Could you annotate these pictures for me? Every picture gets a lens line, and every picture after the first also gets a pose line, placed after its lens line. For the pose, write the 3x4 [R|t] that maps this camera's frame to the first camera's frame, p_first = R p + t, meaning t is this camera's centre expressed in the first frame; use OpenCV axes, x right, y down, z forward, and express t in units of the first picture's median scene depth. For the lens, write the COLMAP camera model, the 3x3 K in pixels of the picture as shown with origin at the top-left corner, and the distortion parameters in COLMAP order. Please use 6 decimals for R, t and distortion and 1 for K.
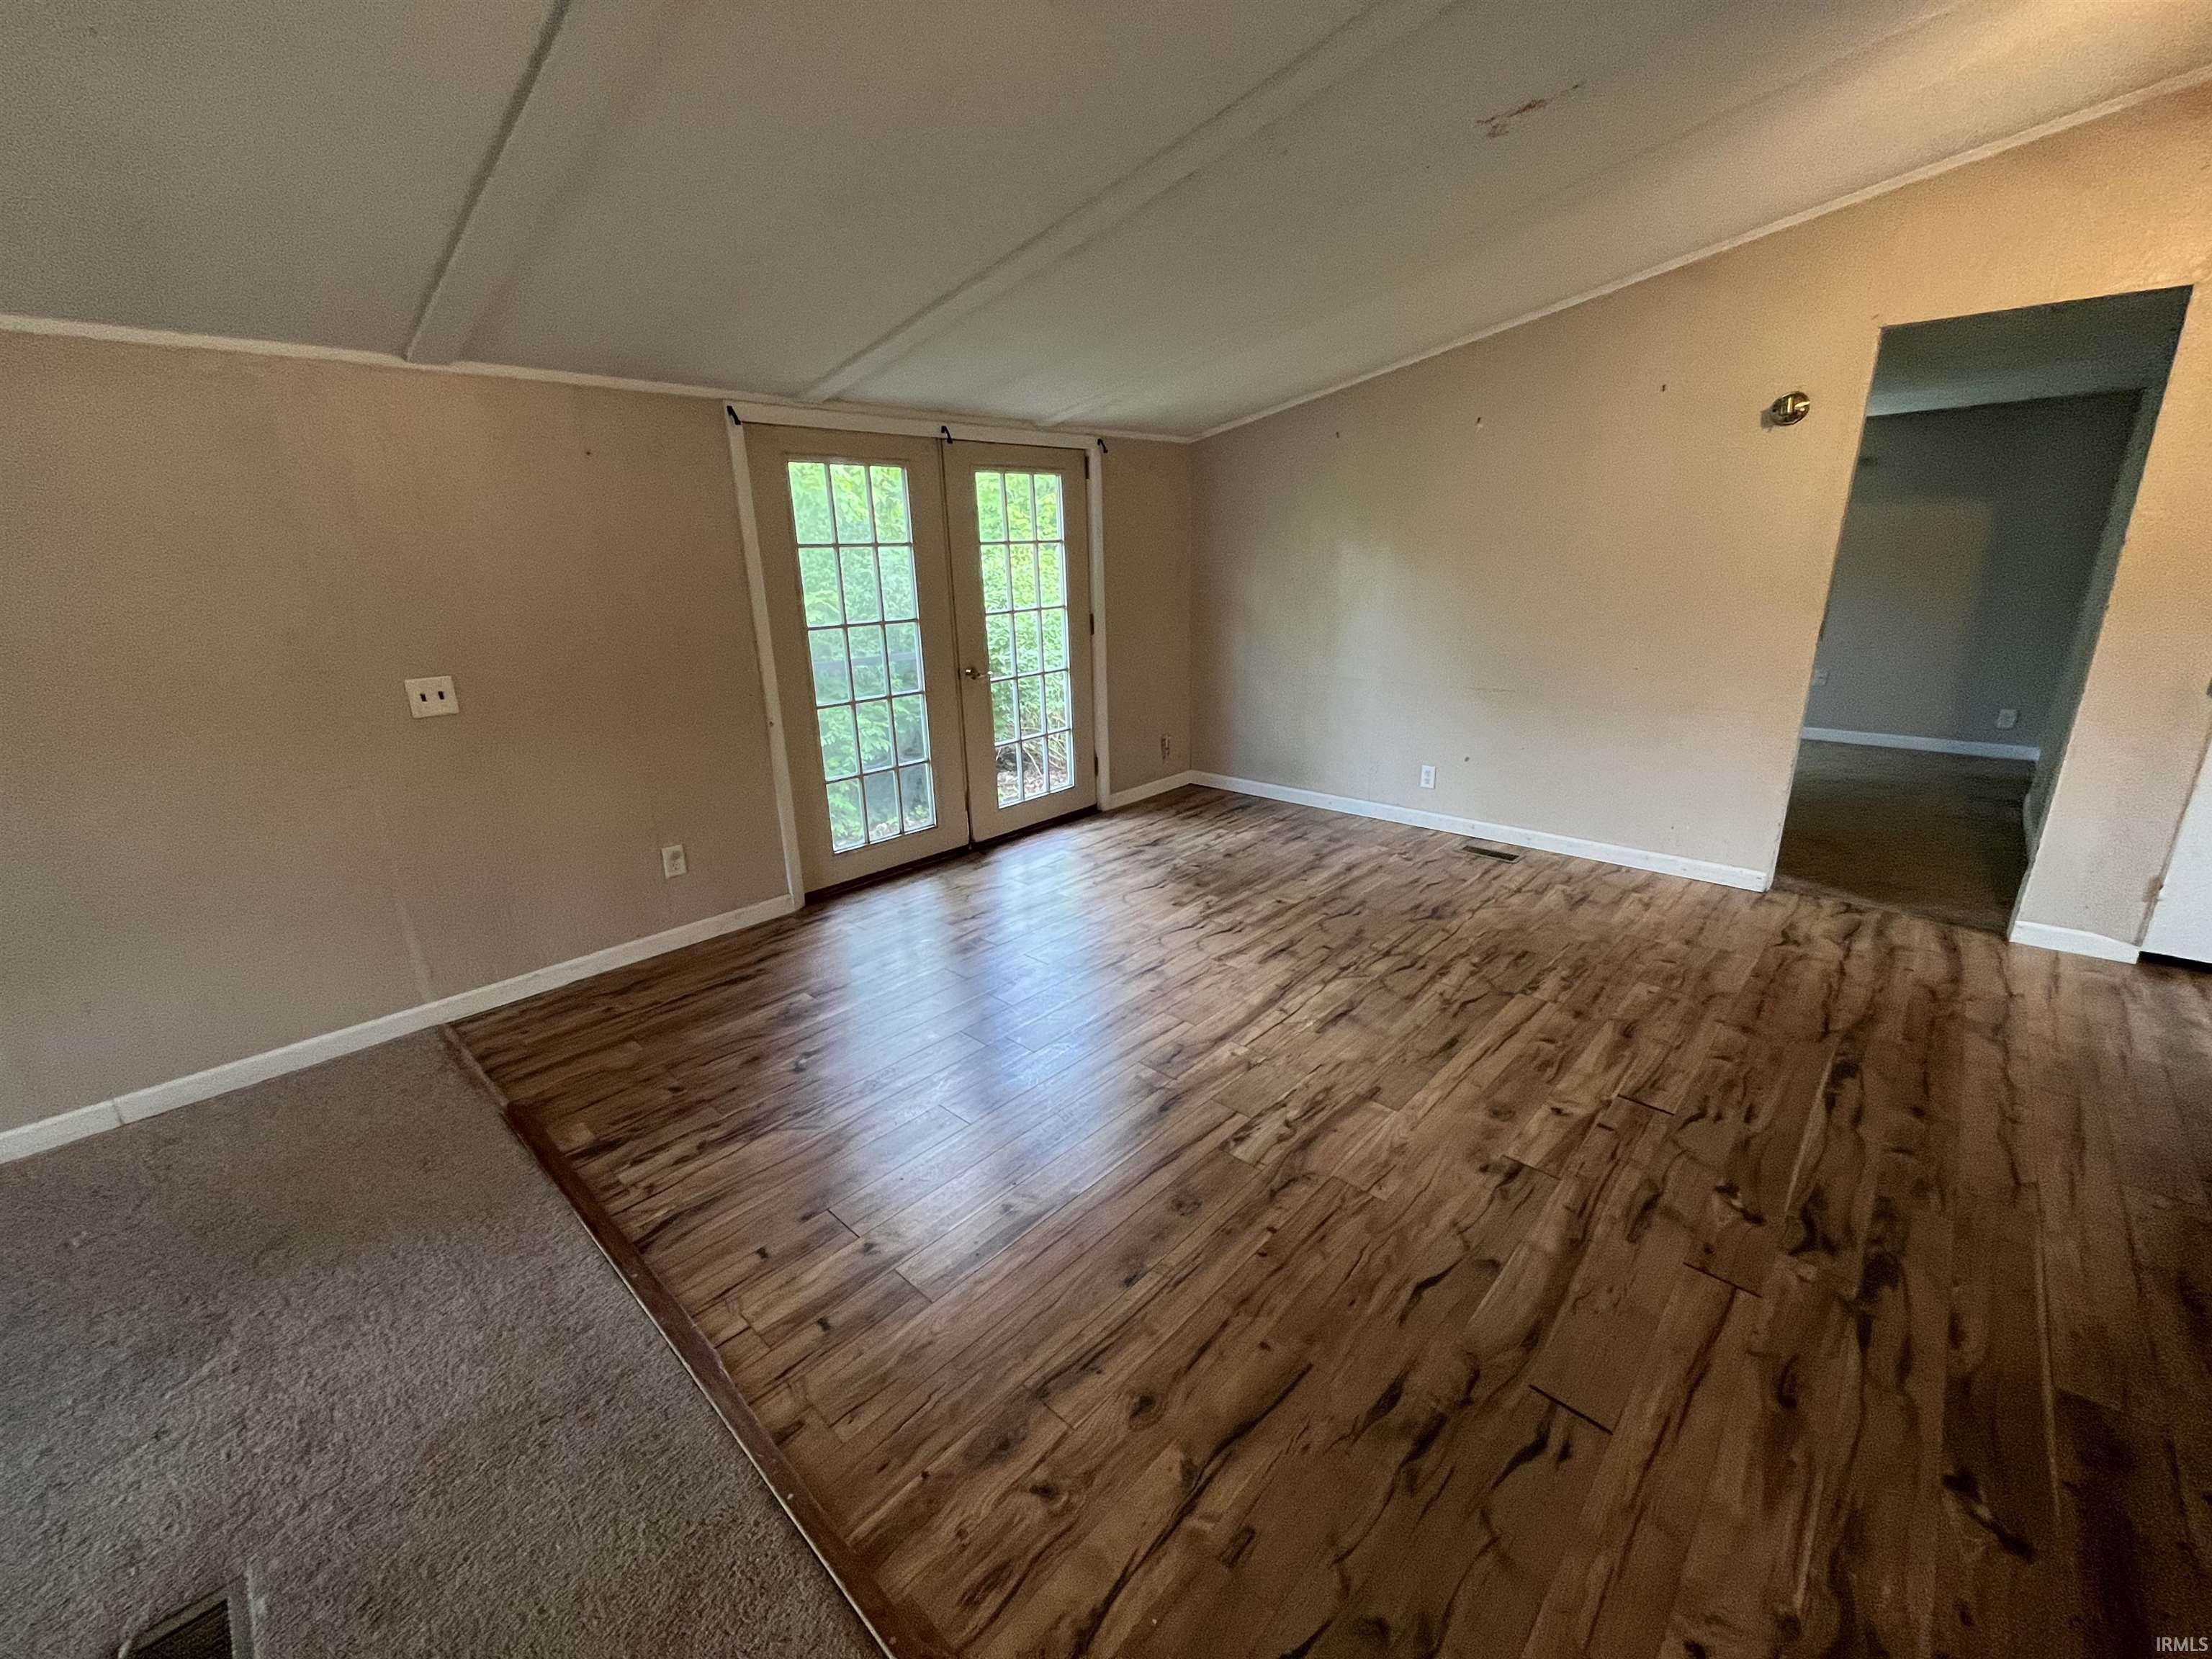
lens RADIAL K [[894.5, 0, 1091.8], [0, 894.5, 833.1], [0, 0, 1]] dist [-0.004507, 0.000718]
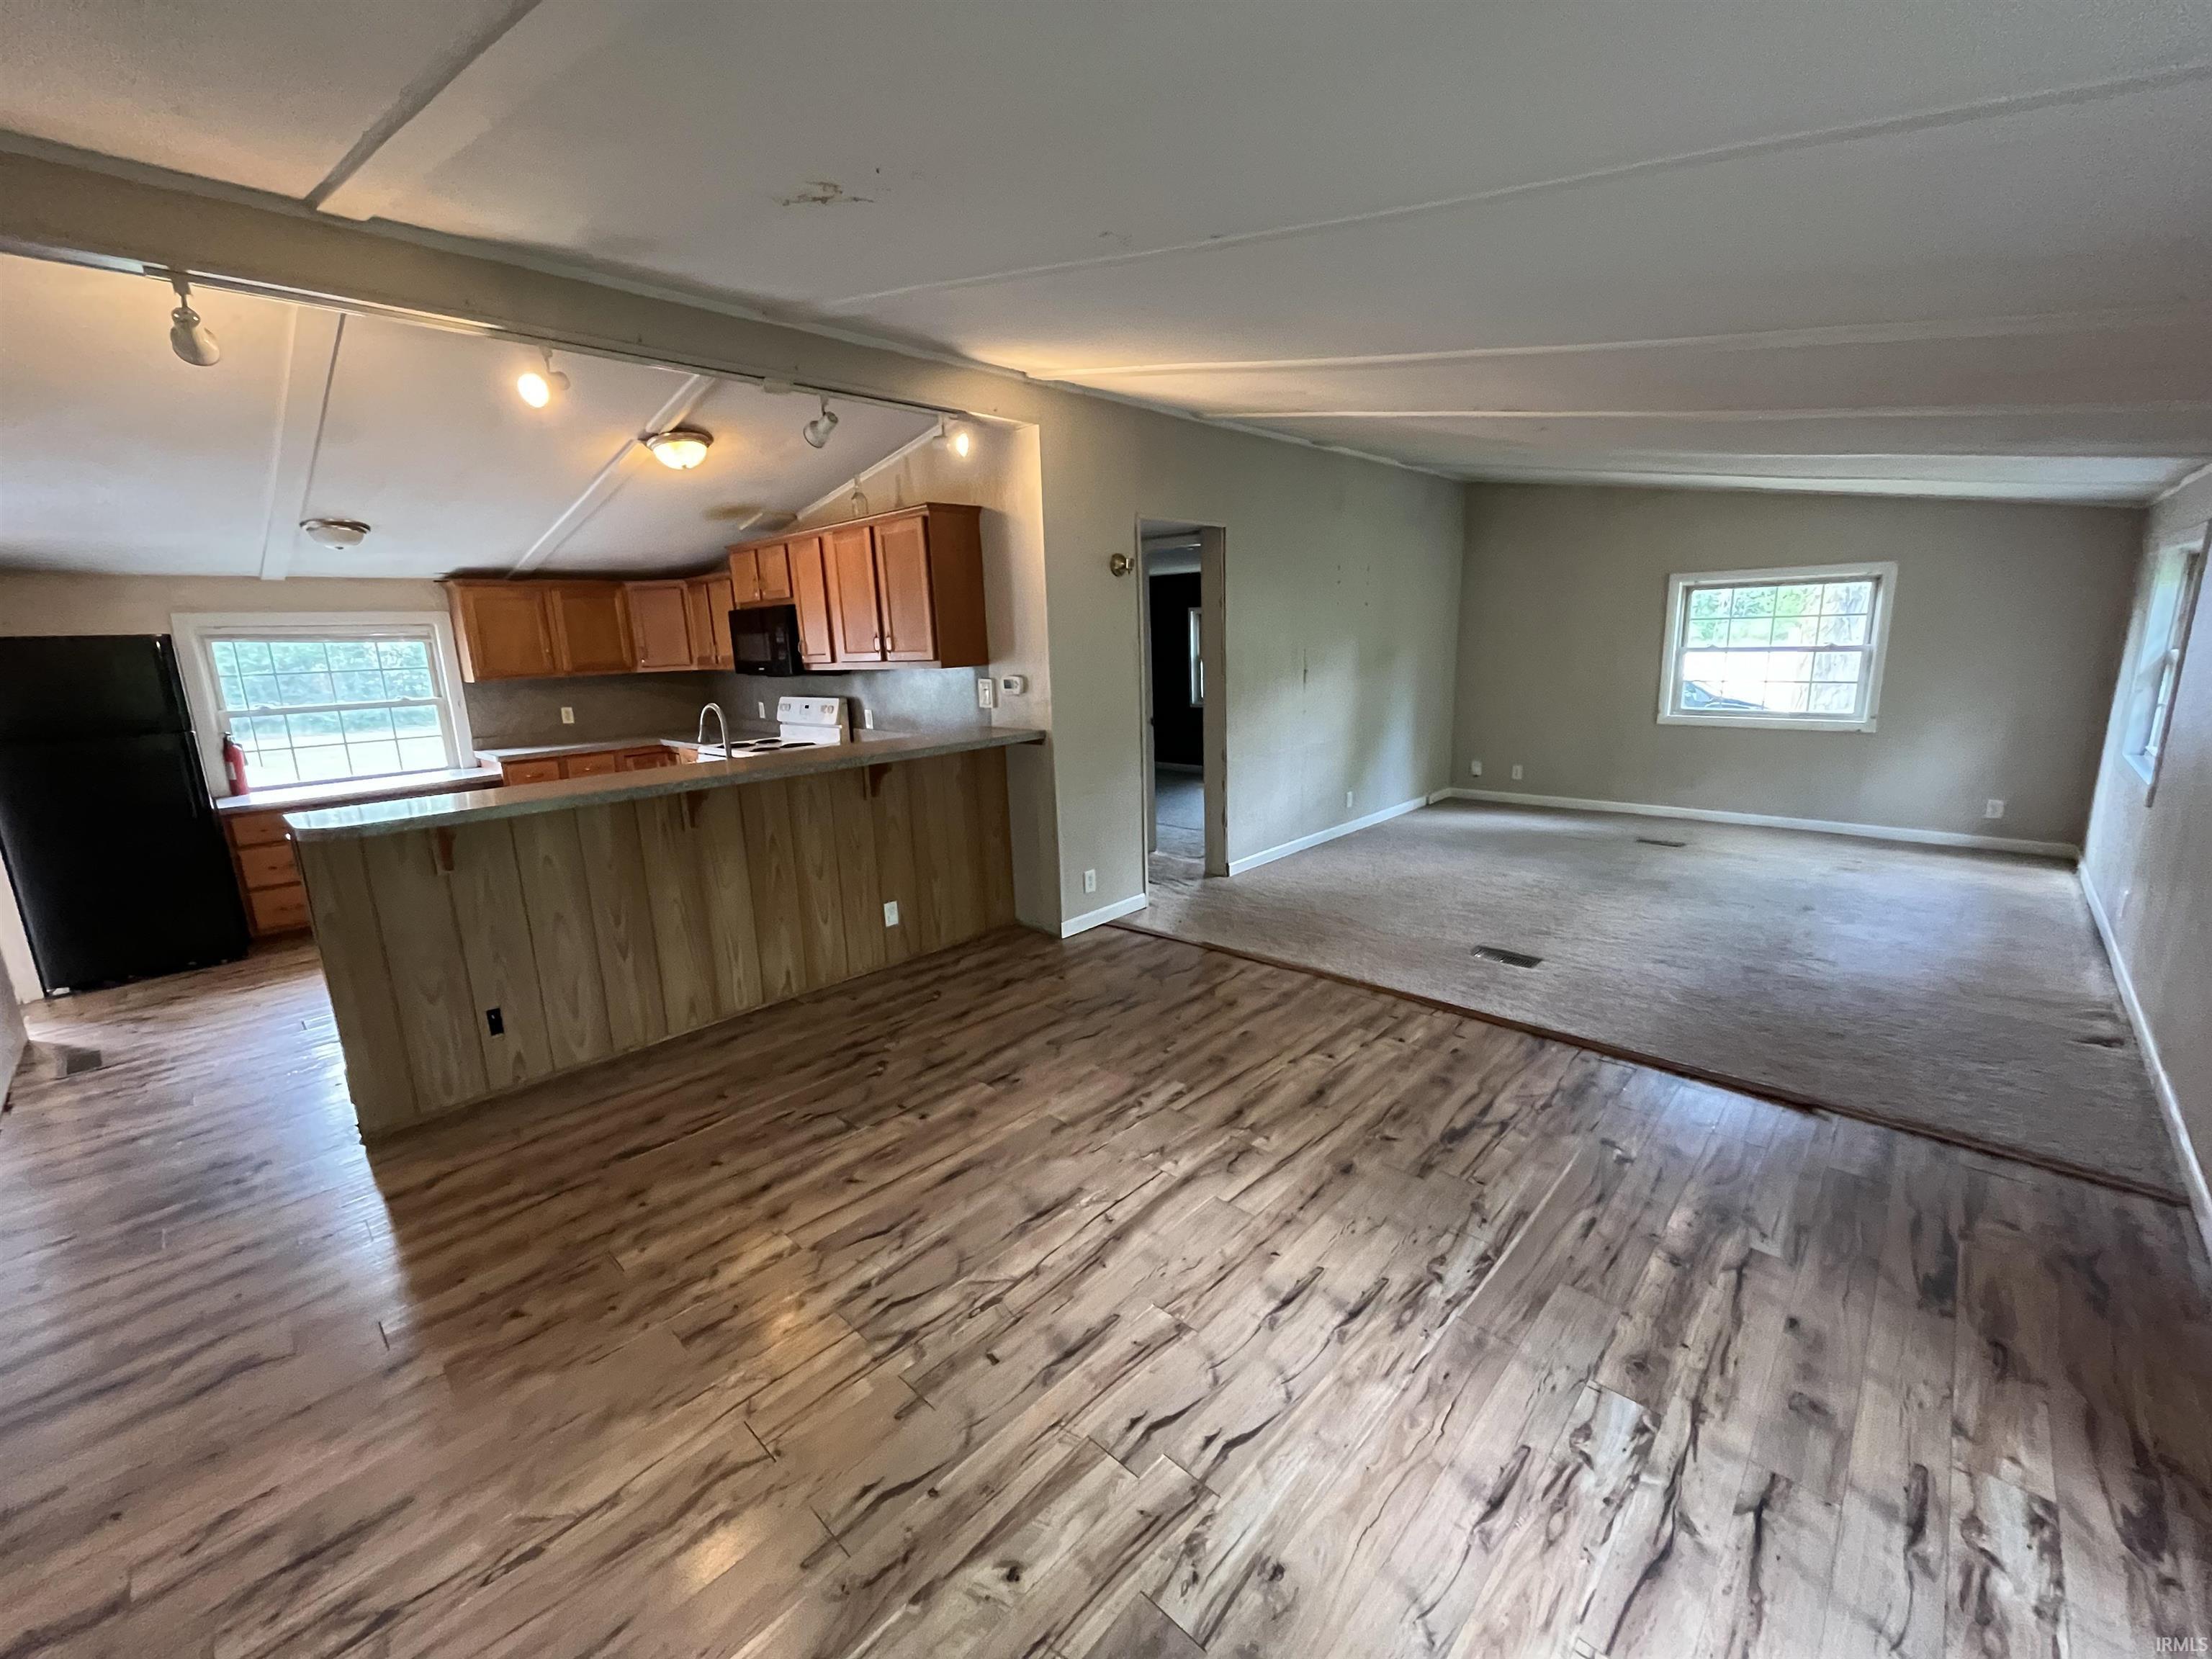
lens RADIAL K [[894.5, 0, 1091.1], [0, 894.5, 825.5], [0, 0, 1]] dist [-0.004507, 0.000718]
pose [[-0.997837, 0.062296, 0.020989, 0.199876], [0.064568, 0.868849, 0.490849, -0.549495], [0.012342, 0.491142, -0.870992, 1.614733]]
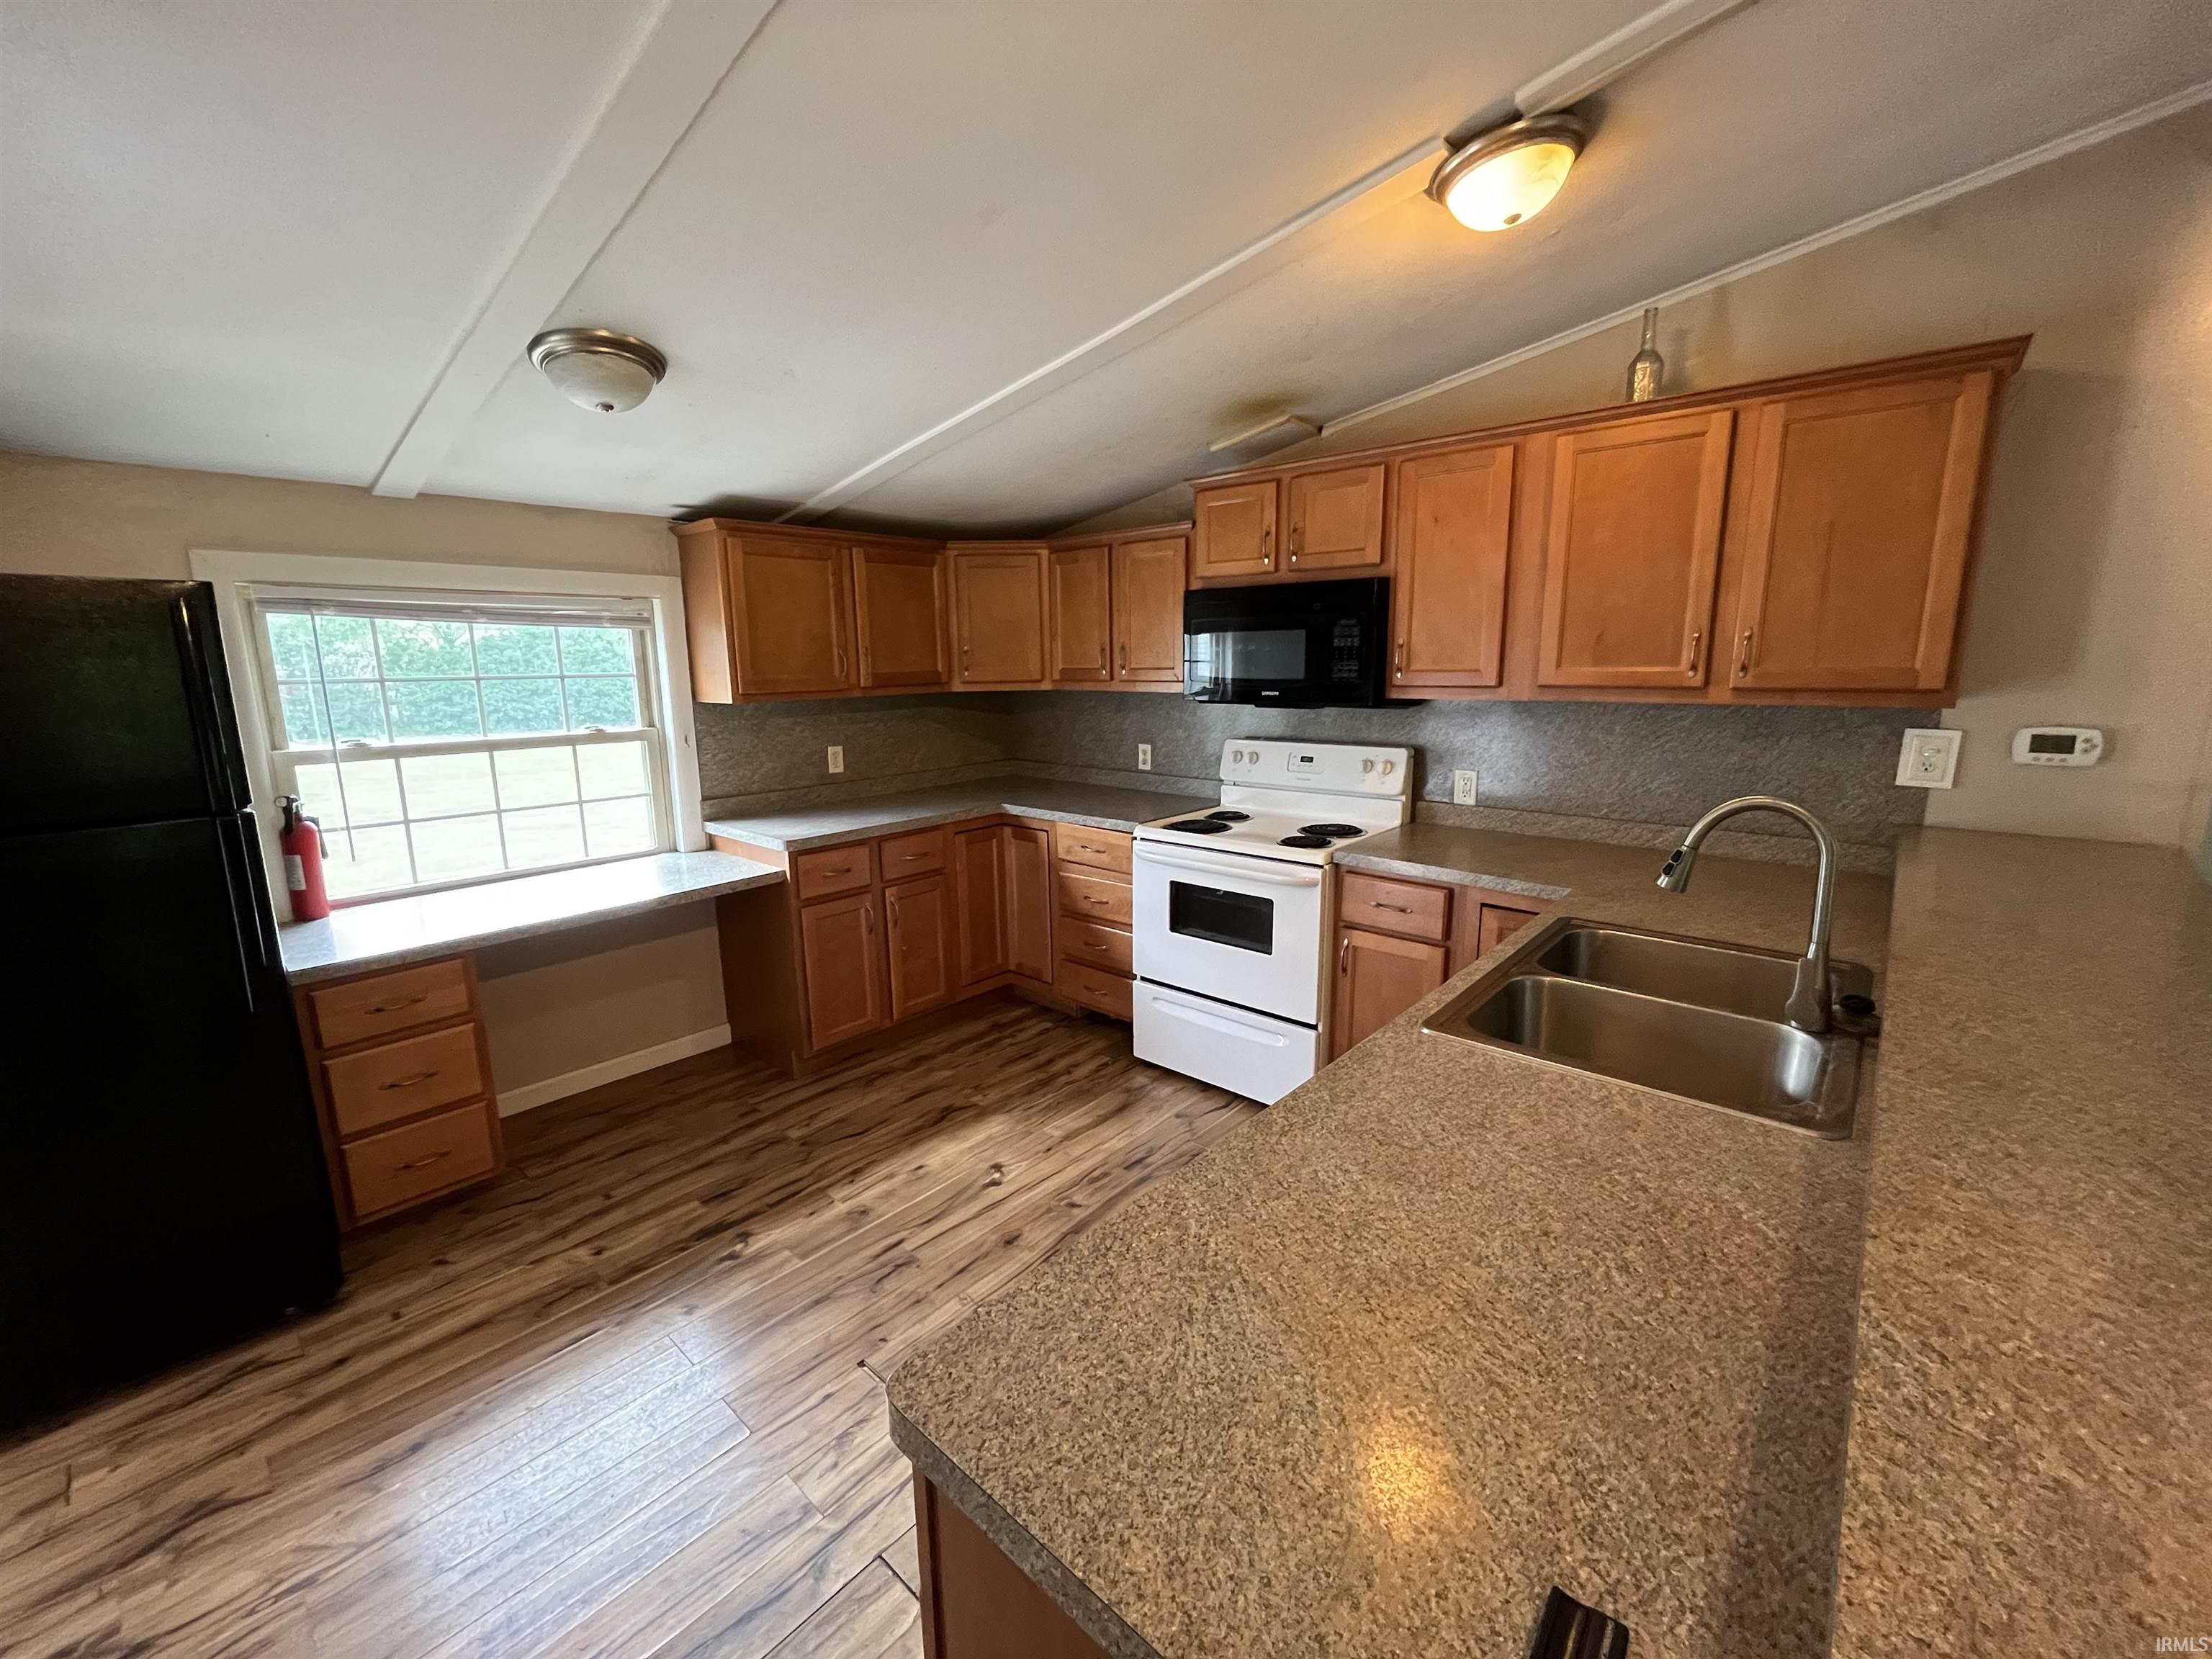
lens RADIAL K [[894.5, 0, 1092.0], [0, 894.5, 826.0], [0, 0, 1]] dist [-0.004507, 0.000718]
pose [[-0.998741, 0.044628, -0.022916, 1.230558], [0.028522, 0.880896, 0.472450, -0.304255], [0.041271, 0.471202, -0.881059, 0.732443]]
